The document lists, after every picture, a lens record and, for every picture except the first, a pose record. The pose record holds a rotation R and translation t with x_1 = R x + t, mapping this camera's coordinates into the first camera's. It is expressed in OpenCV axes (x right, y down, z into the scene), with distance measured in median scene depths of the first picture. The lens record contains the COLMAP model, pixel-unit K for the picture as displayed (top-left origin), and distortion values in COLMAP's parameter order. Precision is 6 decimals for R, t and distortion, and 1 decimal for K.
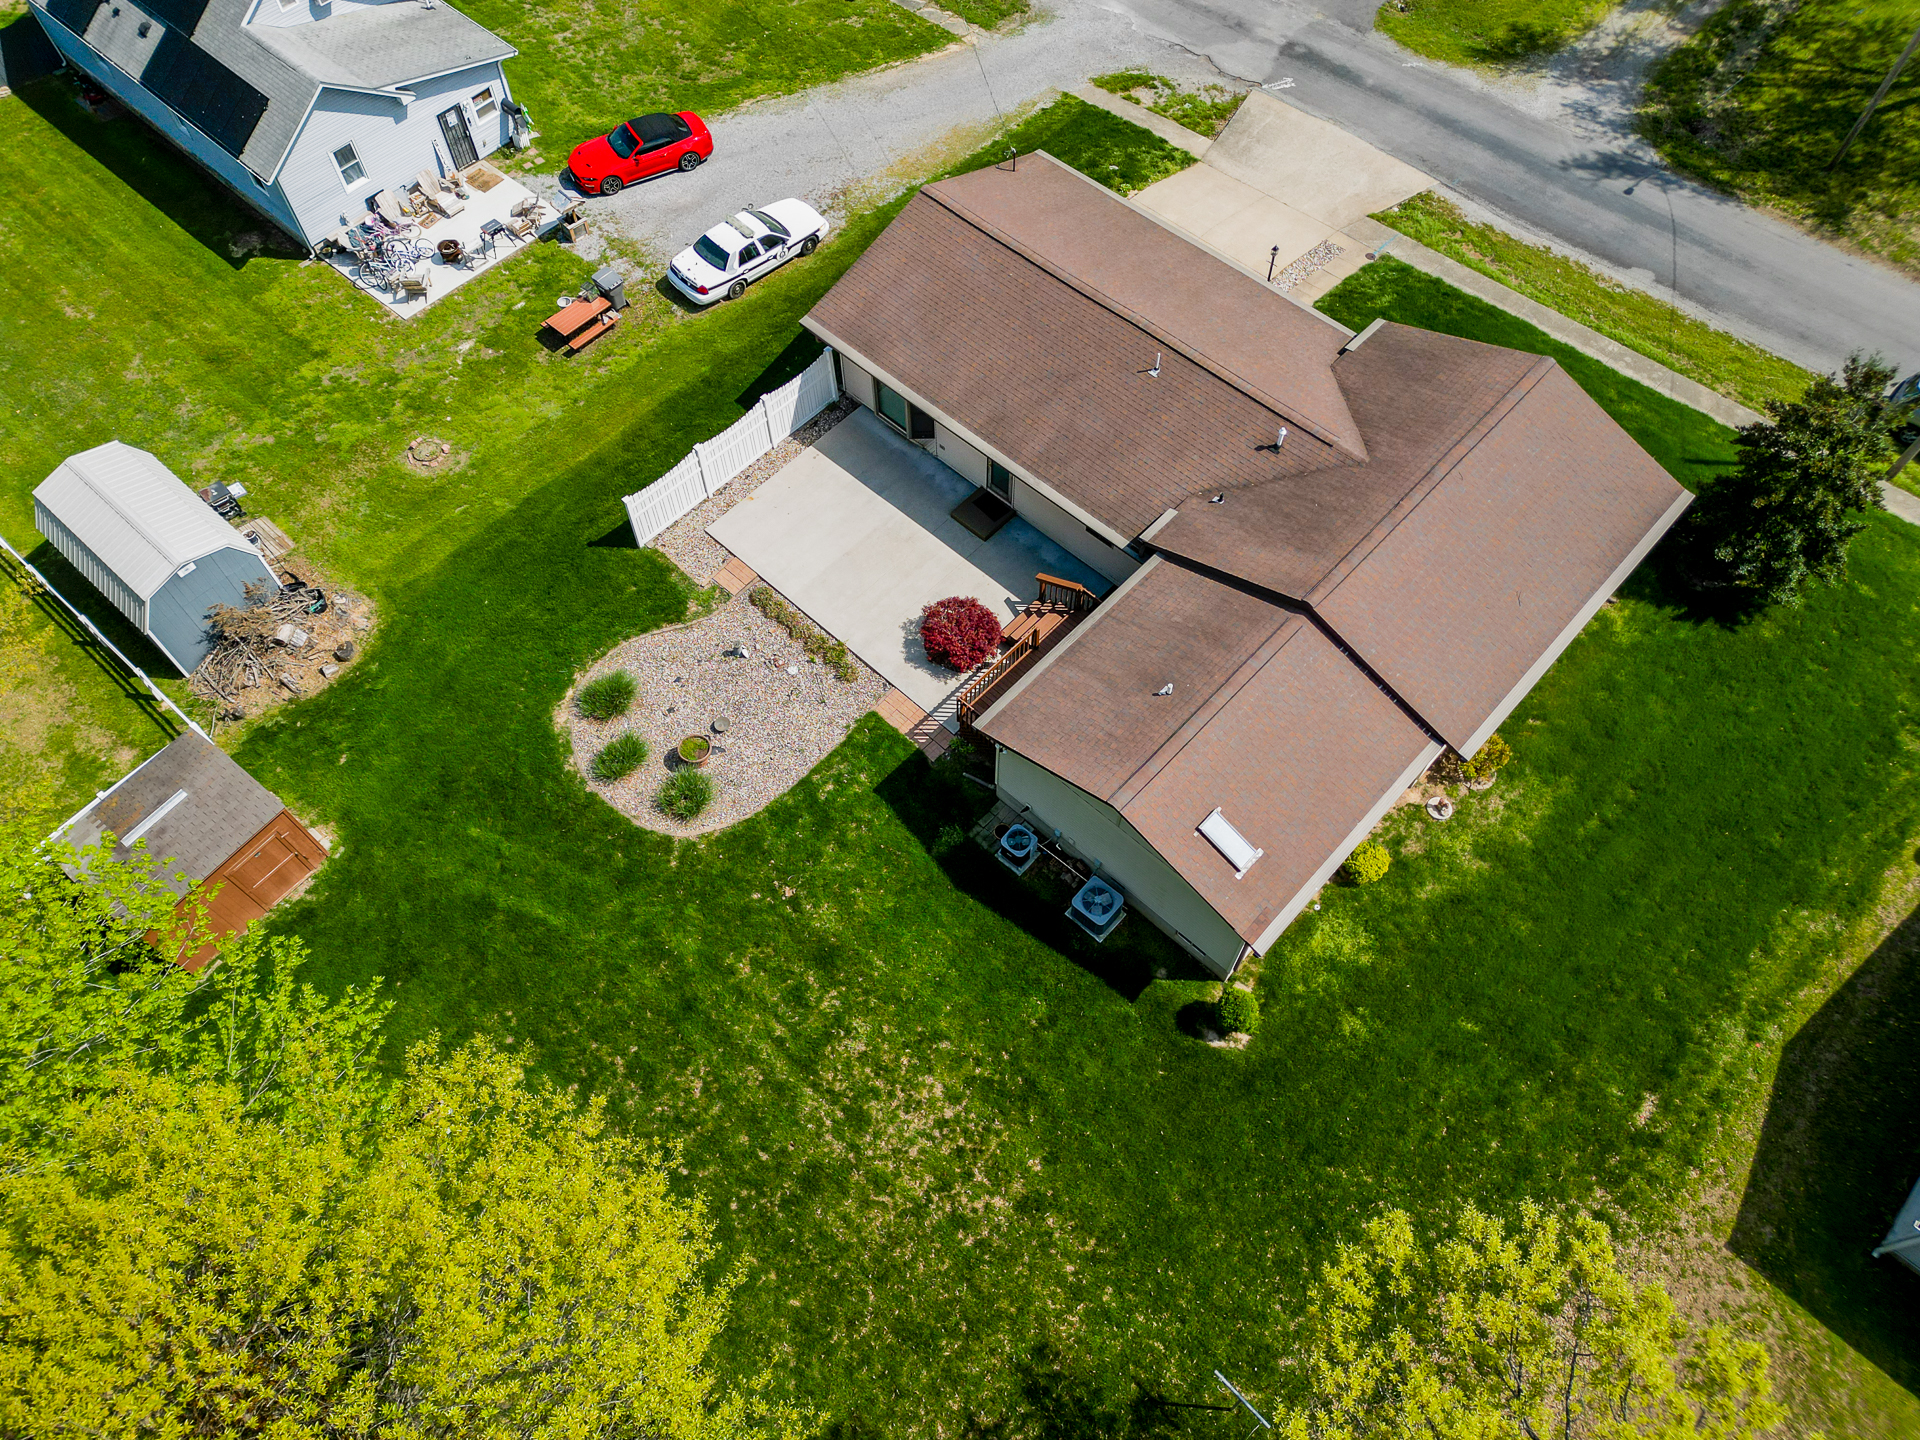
lens RADIAL K [[1341.3, 0, 962.8], [0, 1341.3, 715.7], [0, 0, 1]] dist [0.067344, -0.068476]
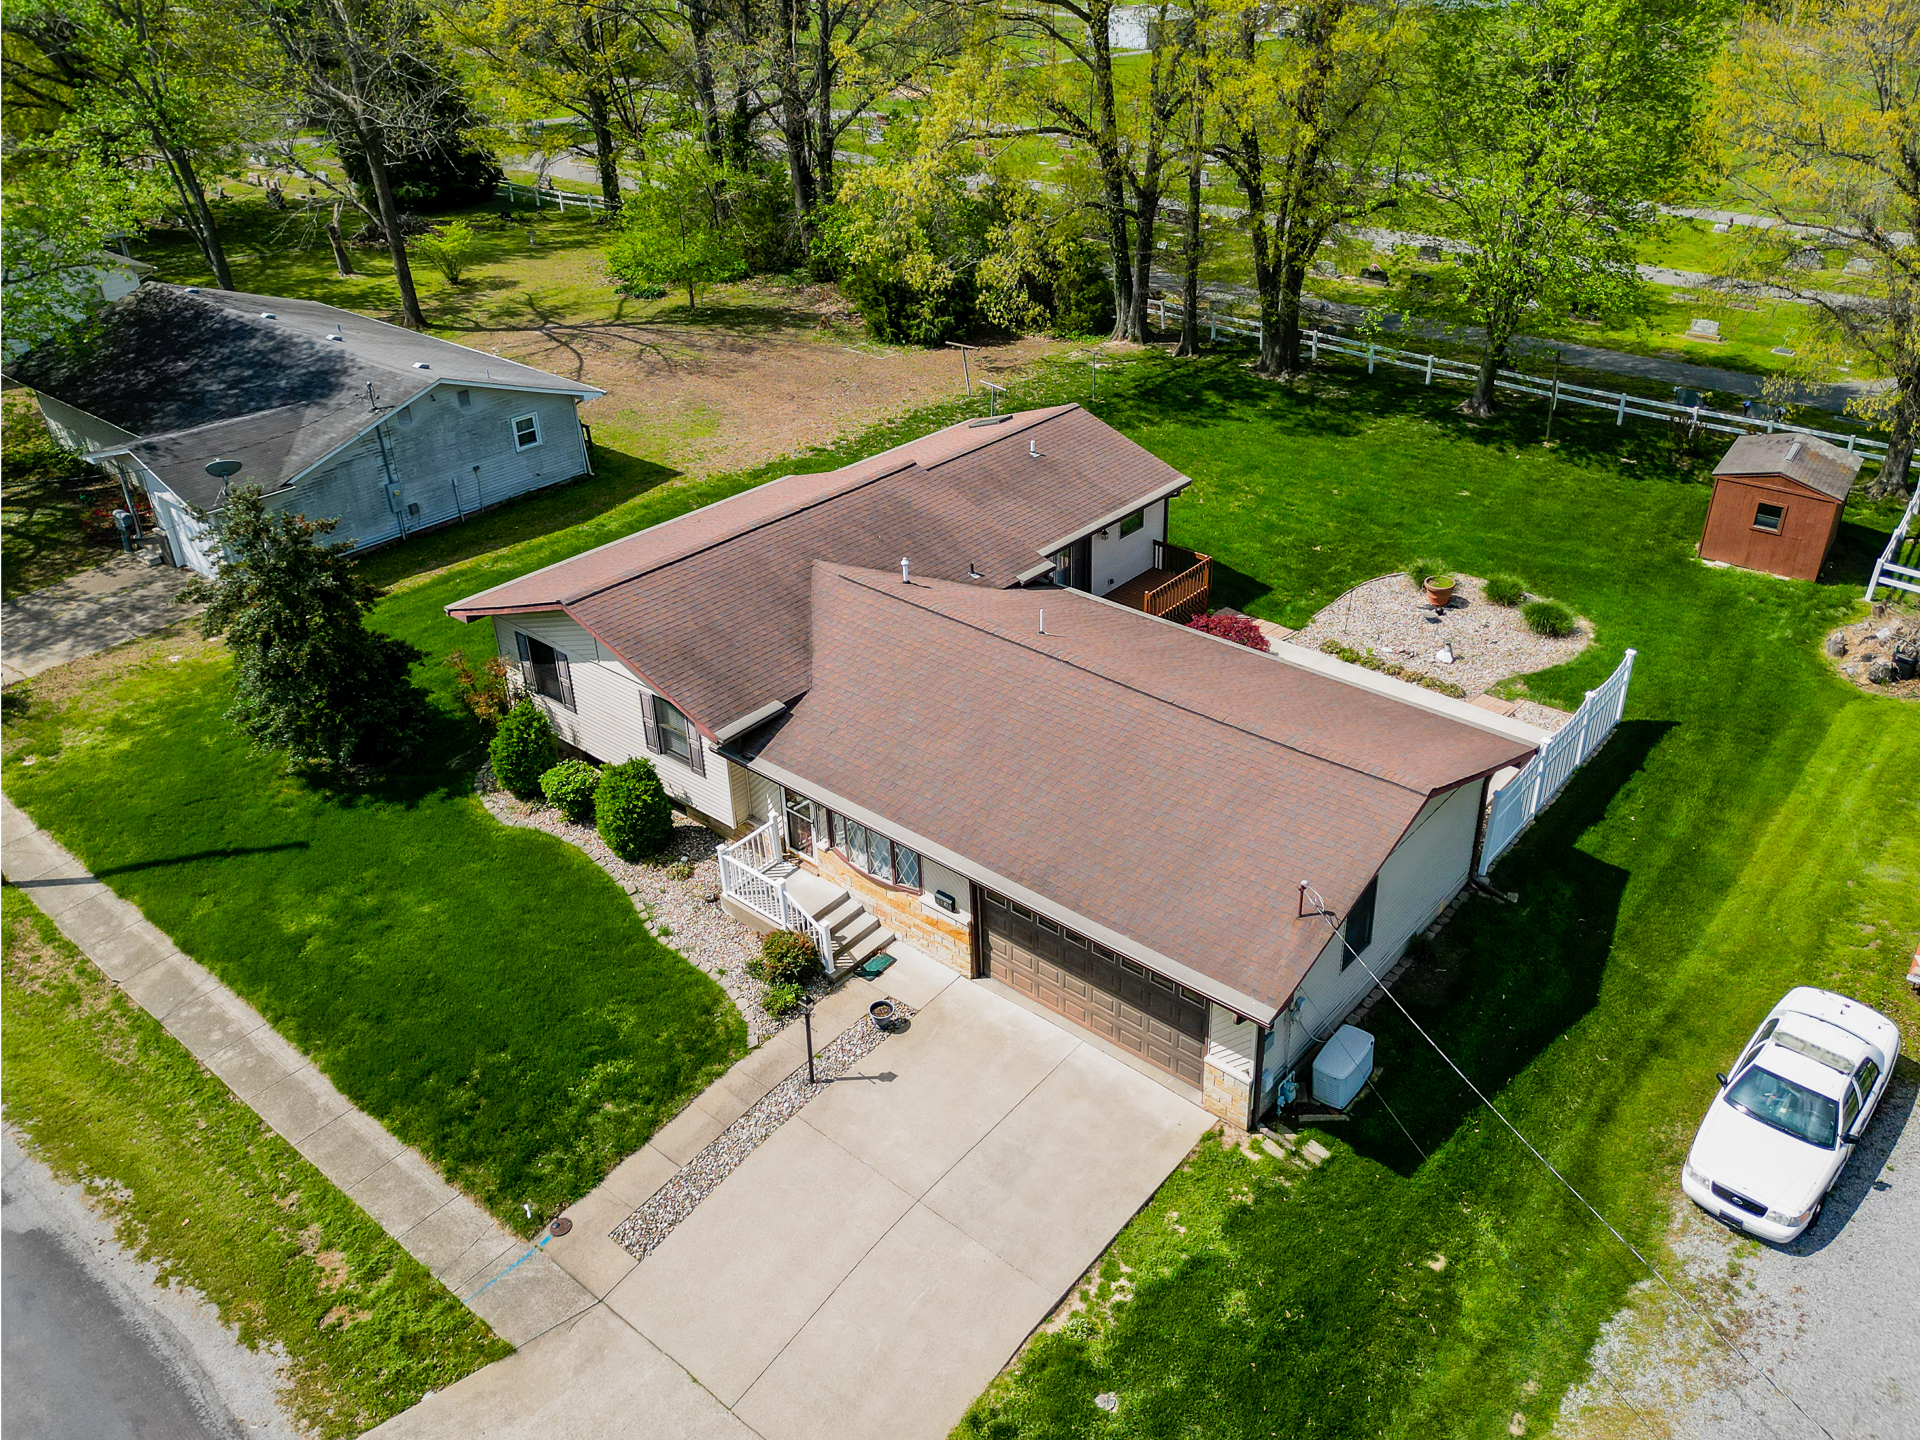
lens RADIAL K [[1503.8, 0, 1070.0], [0, 1503.8, 653.9], [0, 0, 1]] dist [0.075464, -0.108298]
pose [[-0.996248, 0.042878, -0.075179, 0.194301], [-0.072920, 0.052001, 0.995981, -1.144717], [0.046615, 0.997726, -0.048679, 1.056557]]
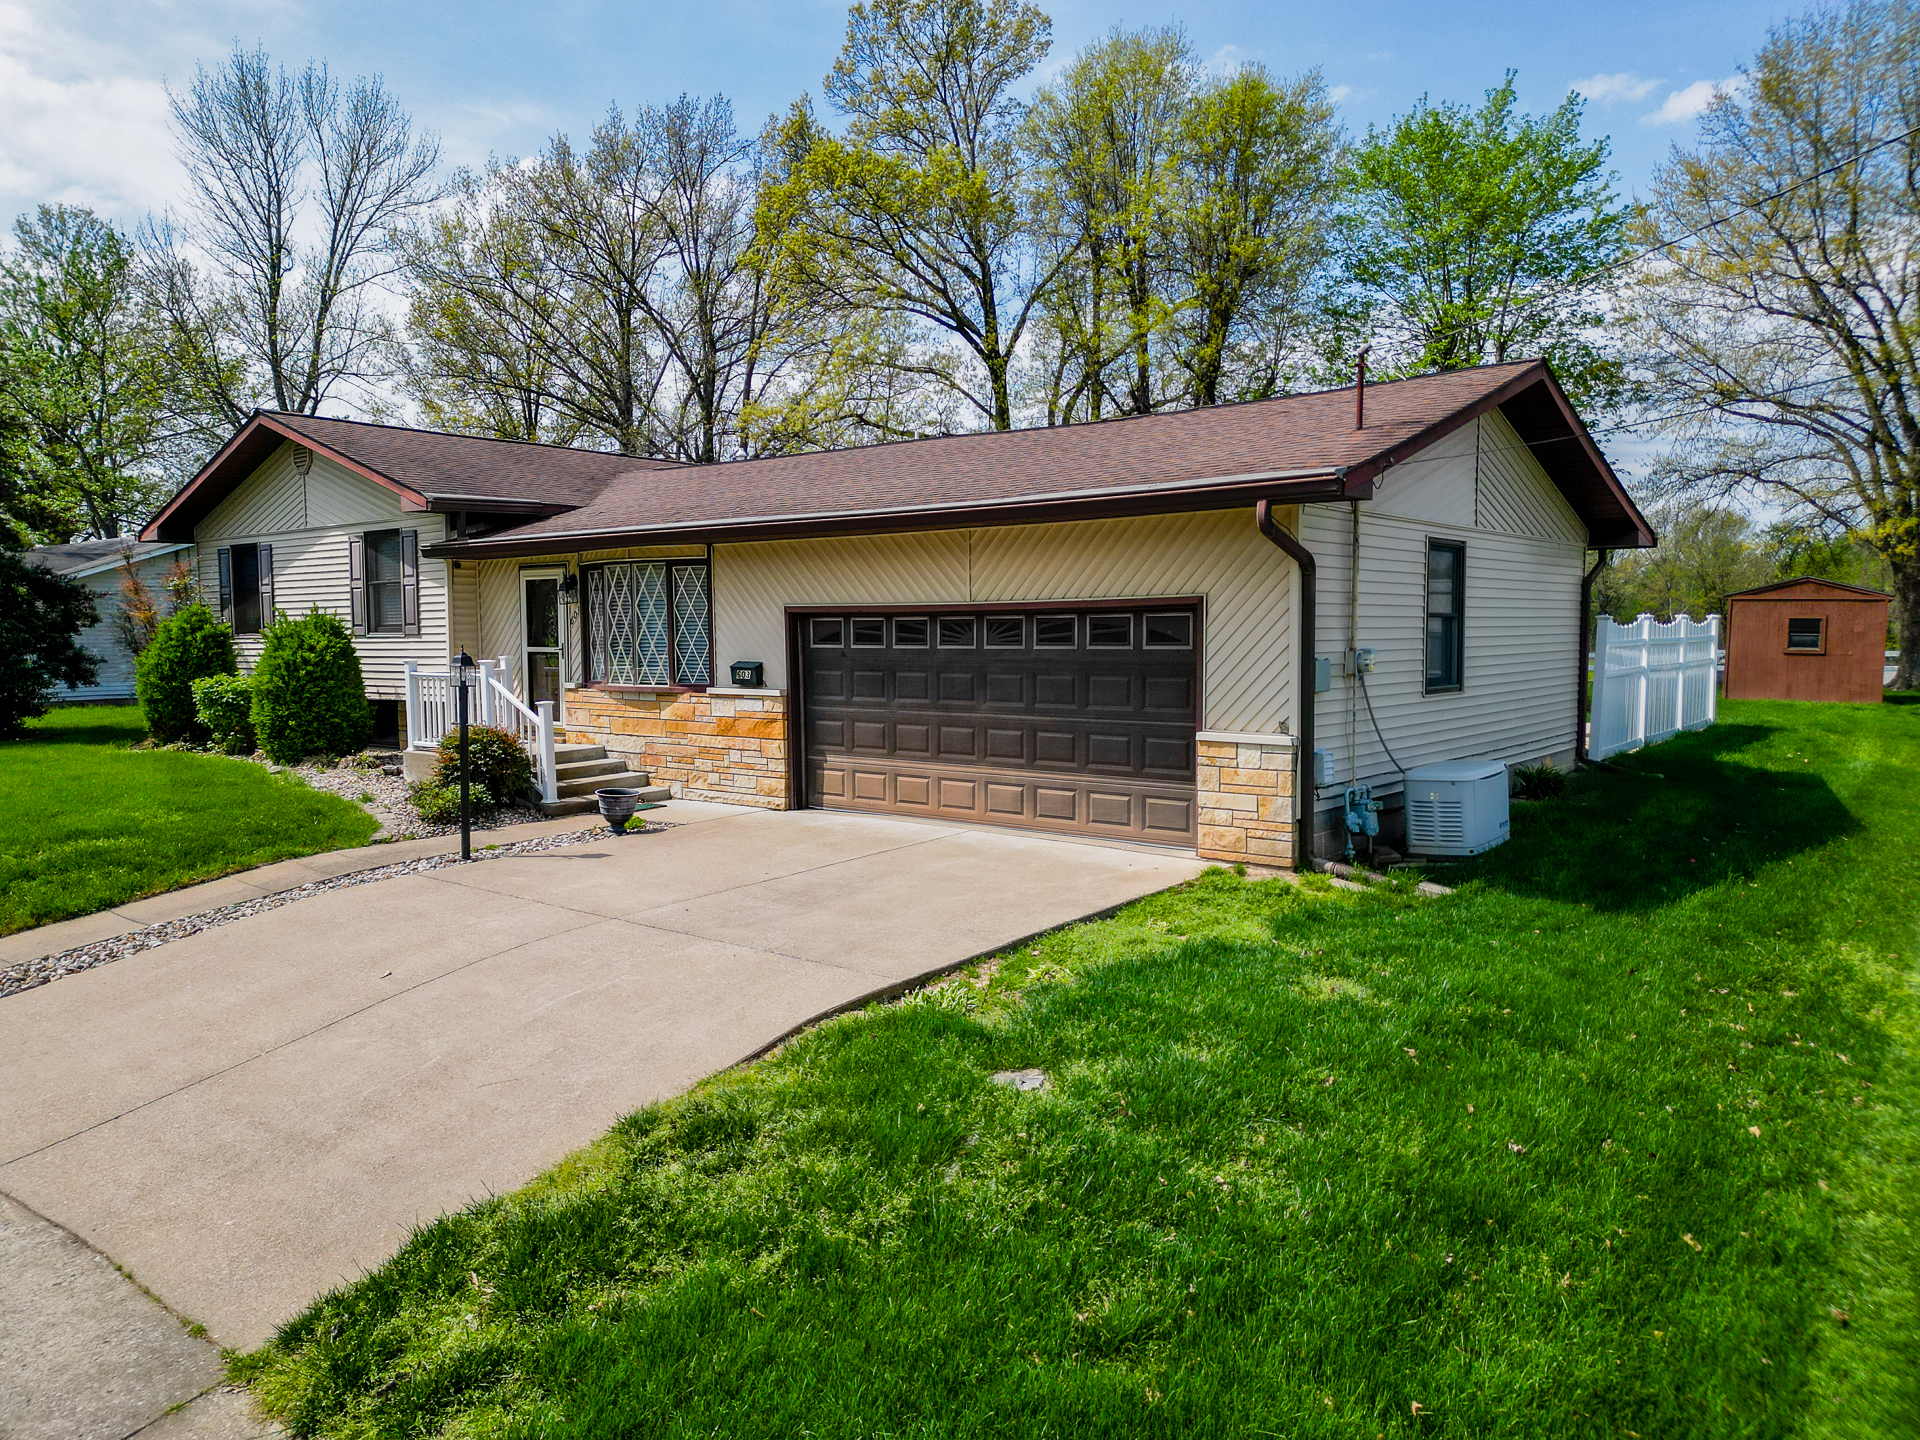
lens RADIAL K [[1362.6, 0, 963.9], [0, 1362.6, 712.4], [0, 0, 1]] dist [0.065881, -0.066379]
pose [[-0.997096, 0.013563, -0.074941, 0.169217], [-0.060226, 0.461873, 0.884899, -0.728750], [0.046615, 0.886843, -0.459714, 1.363916]]
